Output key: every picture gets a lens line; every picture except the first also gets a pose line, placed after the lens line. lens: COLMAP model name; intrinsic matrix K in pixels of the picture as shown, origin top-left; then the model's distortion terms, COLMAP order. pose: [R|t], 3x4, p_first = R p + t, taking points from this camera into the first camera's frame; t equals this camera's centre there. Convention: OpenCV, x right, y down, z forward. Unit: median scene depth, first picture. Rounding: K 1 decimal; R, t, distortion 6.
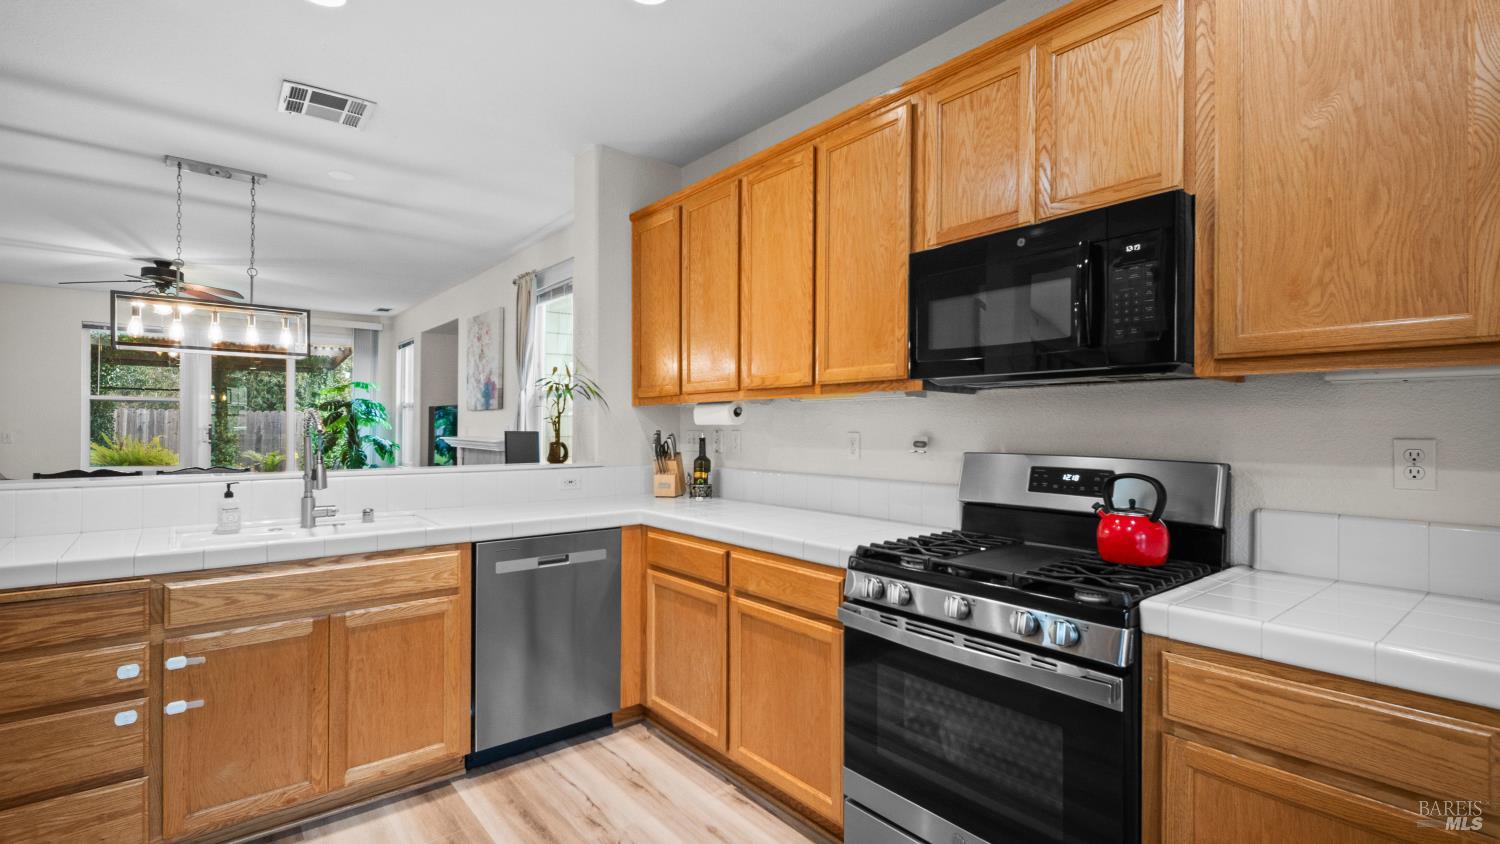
lens RADIAL K [[683.2, 0, 747.4], [0, 683.2, 423.4], [0, 0, 1]] dist [0.014422, -0.007893]
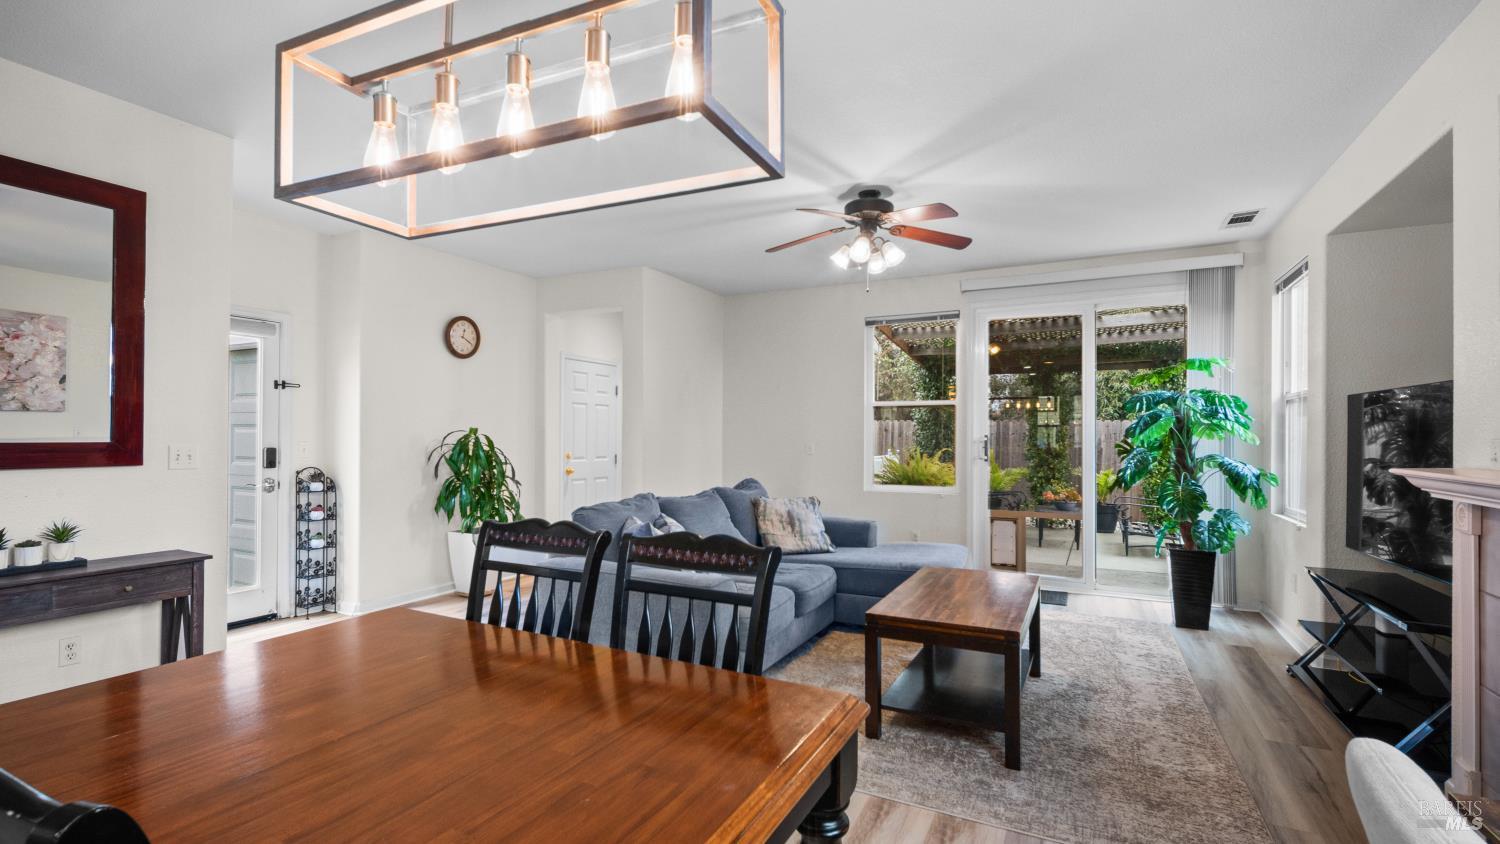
lens RADIAL K [[675.9, 0, 745.2], [0, 675.9, 433.3], [0, 0, 1]] dist [0.010751, -0.006683]
pose [[0.405164, -0.004437, -0.914233, -0.675196], [0.000190, 0.999989, -0.004769, 0.008459], [0.914244, 0.001758, 0.405160, 1.420847]]
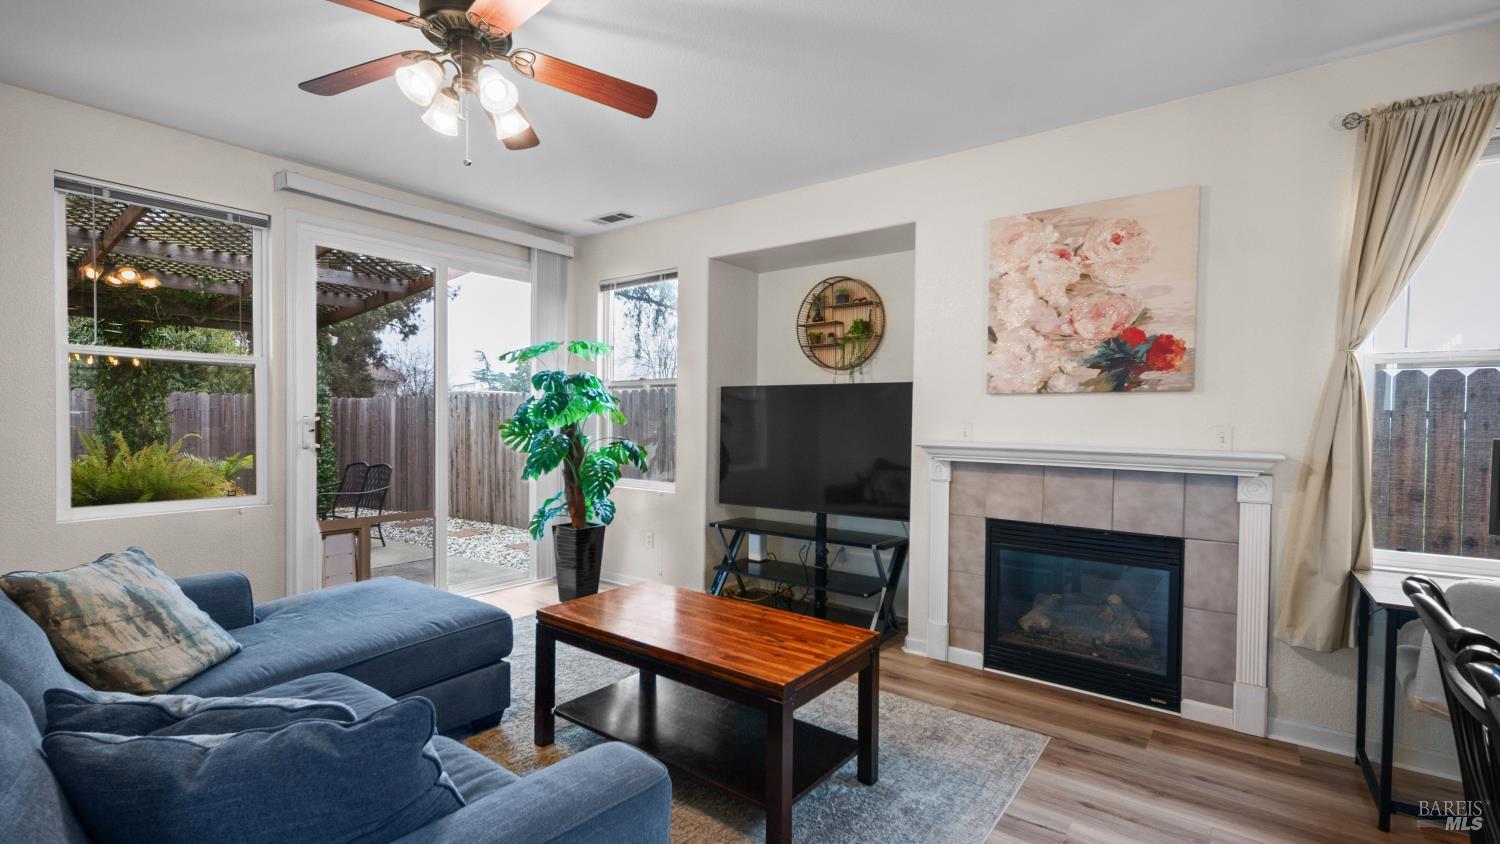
lens RADIAL K [[675.9, 0, 745.2], [0, 675.9, 433.3], [0, 0, 1]] dist [0.010751, -0.006683]
pose [[0.972237, 0.003841, 0.233967, -1.799099], [-0.009847, 0.999651, 0.024505, 0.002766], [-0.233791, -0.026129, 0.971936, 1.346644]]
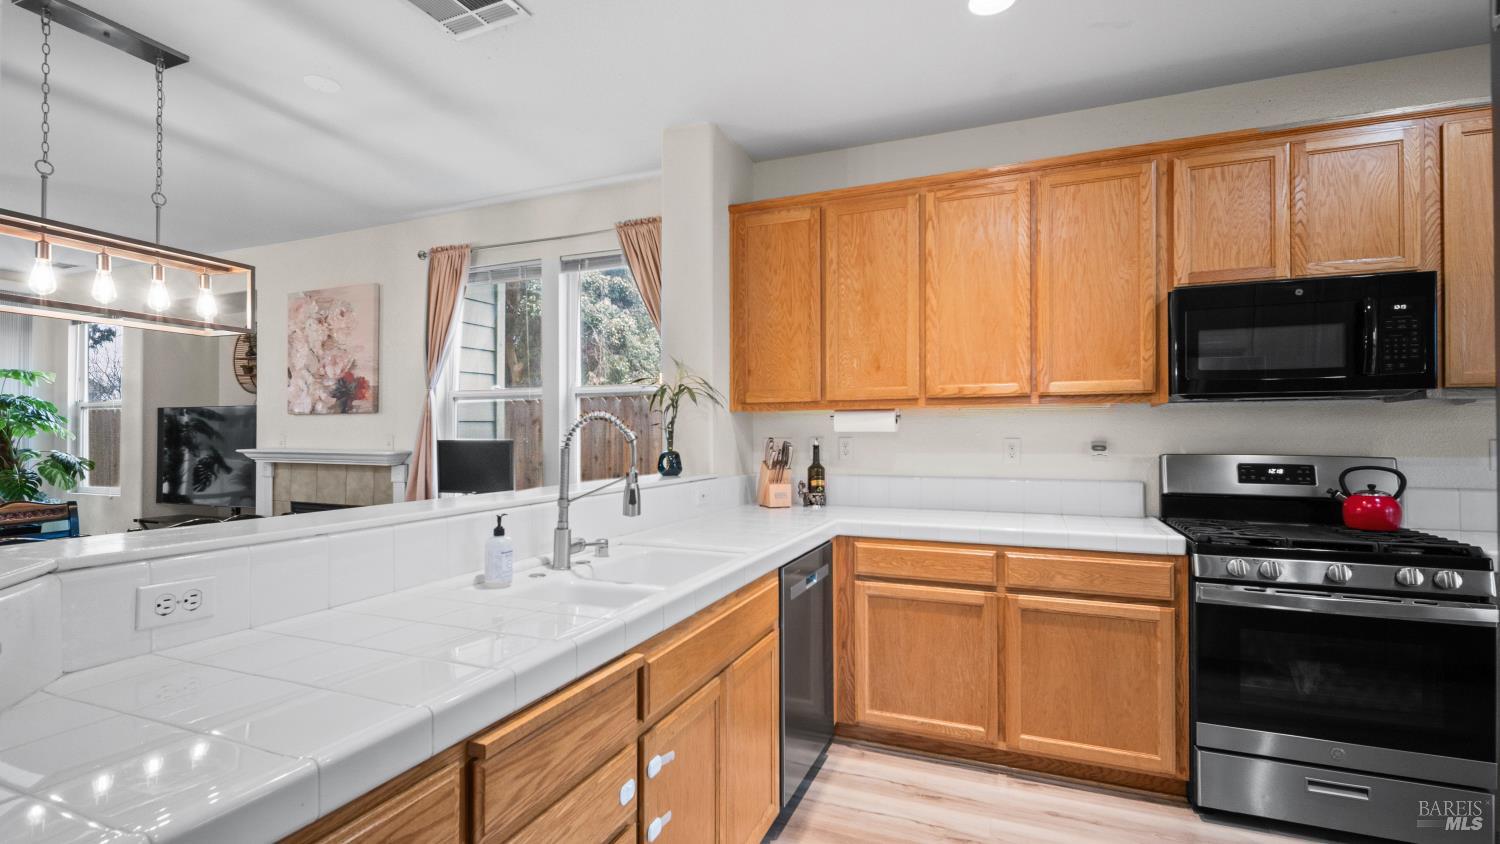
lens RADIAL K [[675.9, 0, 745.2], [0, 675.9, 433.3], [0, 0, 1]] dist [0.010751, -0.006683]
pose [[0.880090, -0.001765, 0.474803, -0.808819], [0.000328, 0.999995, 0.003109, 0.000857], [-0.474807, -0.002581, 0.880086, 0.253872]]
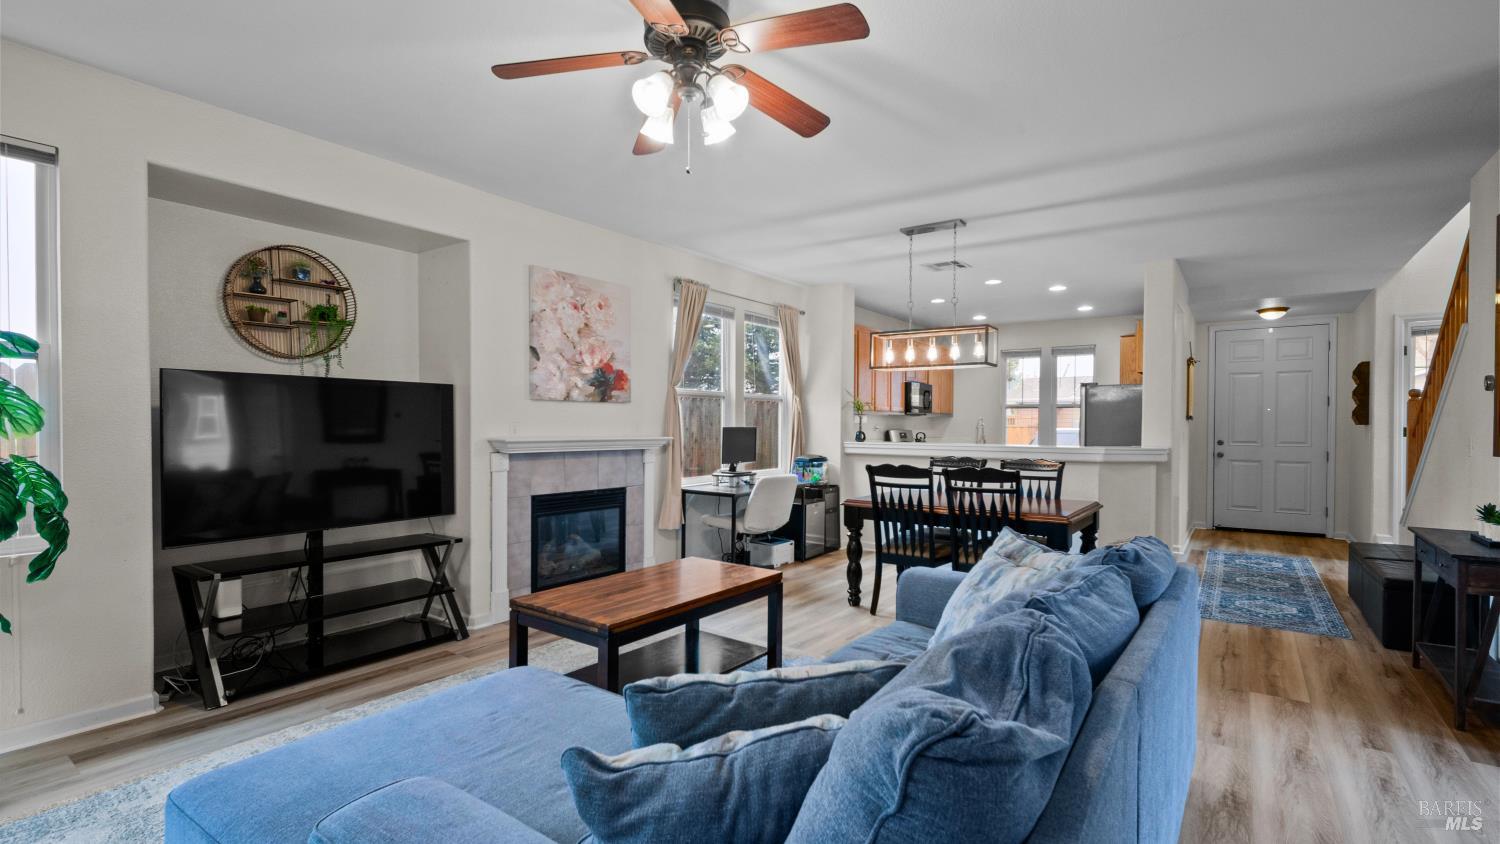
lens RADIAL K [[675.9, 0, 745.2], [0, 675.9, 433.3], [0, 0, 1]] dist [0.010751, -0.006683]
pose [[-0.252284, -0.018383, 0.967479, -2.818572], [-0.010149, 0.999815, 0.016351, 0.005517], [-0.967600, -0.005693, -0.252424, 2.434167]]
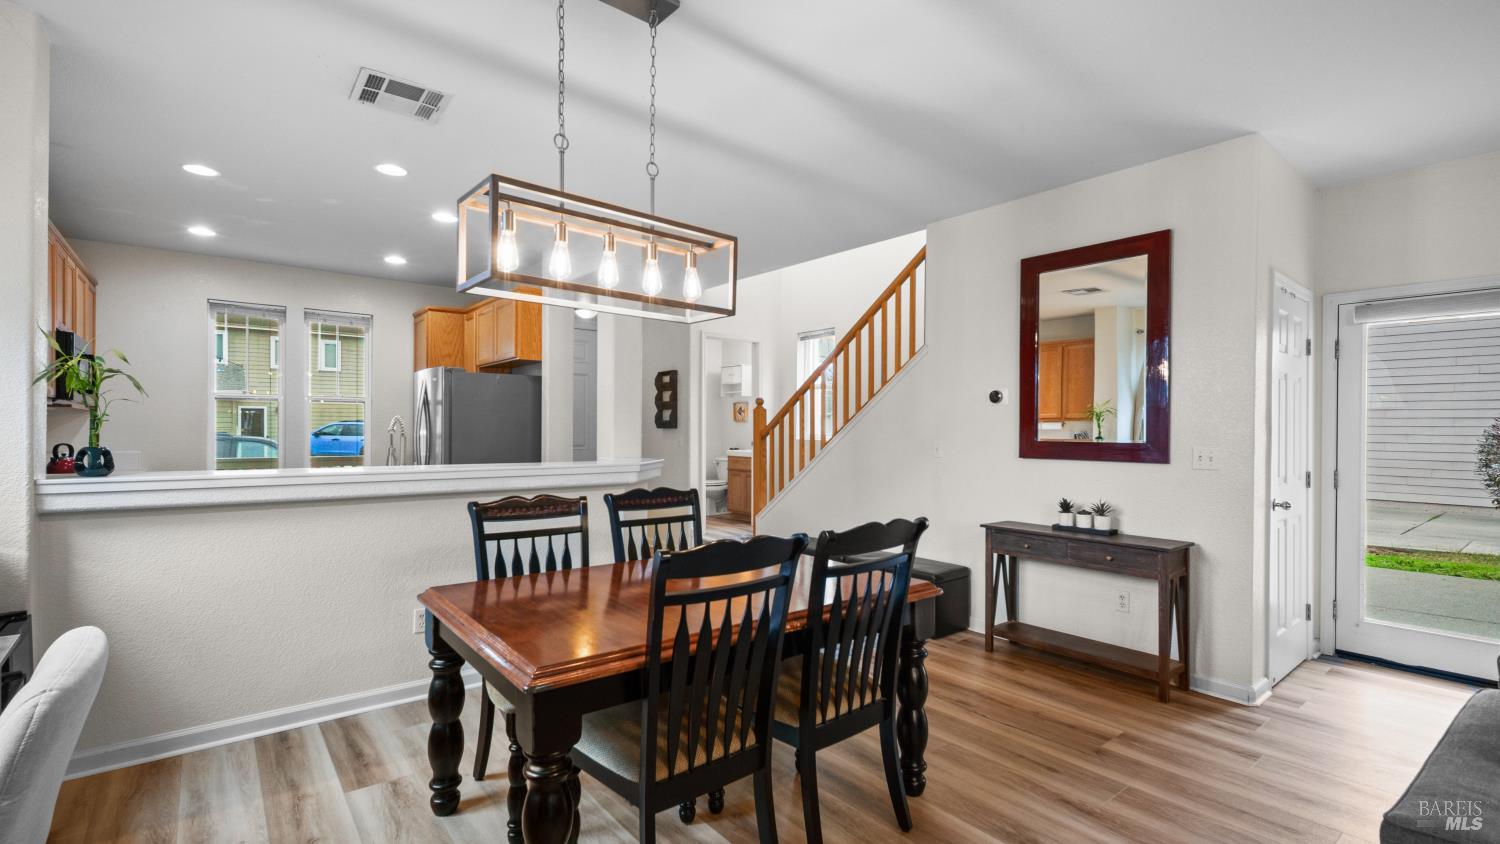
lens RADIAL K [[675.9, 0, 745.2], [0, 675.9, 433.3], [0, 0, 1]] dist [0.010751, -0.006683]
pose [[-0.999873, -0.010743, 0.011767, -1.310802], [-0.010727, 0.999942, 0.001379, 0.004285], [-0.011781, 0.001253, -0.999930, 2.292865]]
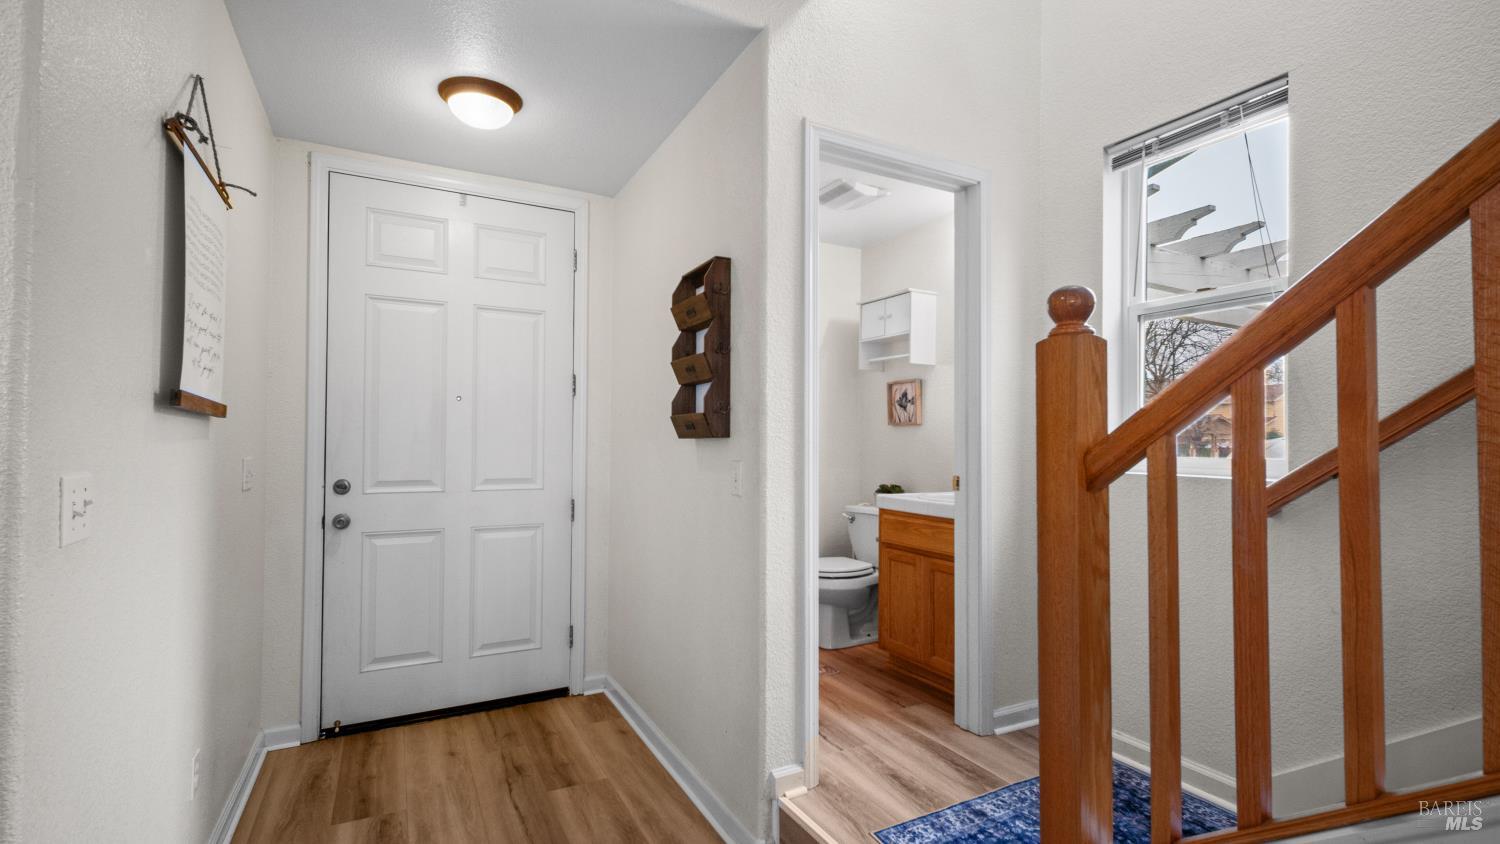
lens RADIAL K [[675.9, 0, 745.2], [0, 675.9, 433.3], [0, 0, 1]] dist [0.010751, -0.006683]
pose [[-0.979875, -0.008650, 0.199426, -1.200852], [-0.012422, 0.999767, -0.017675, 0.000403], [-0.199227, -0.019797, -0.979753, 0.466215]]
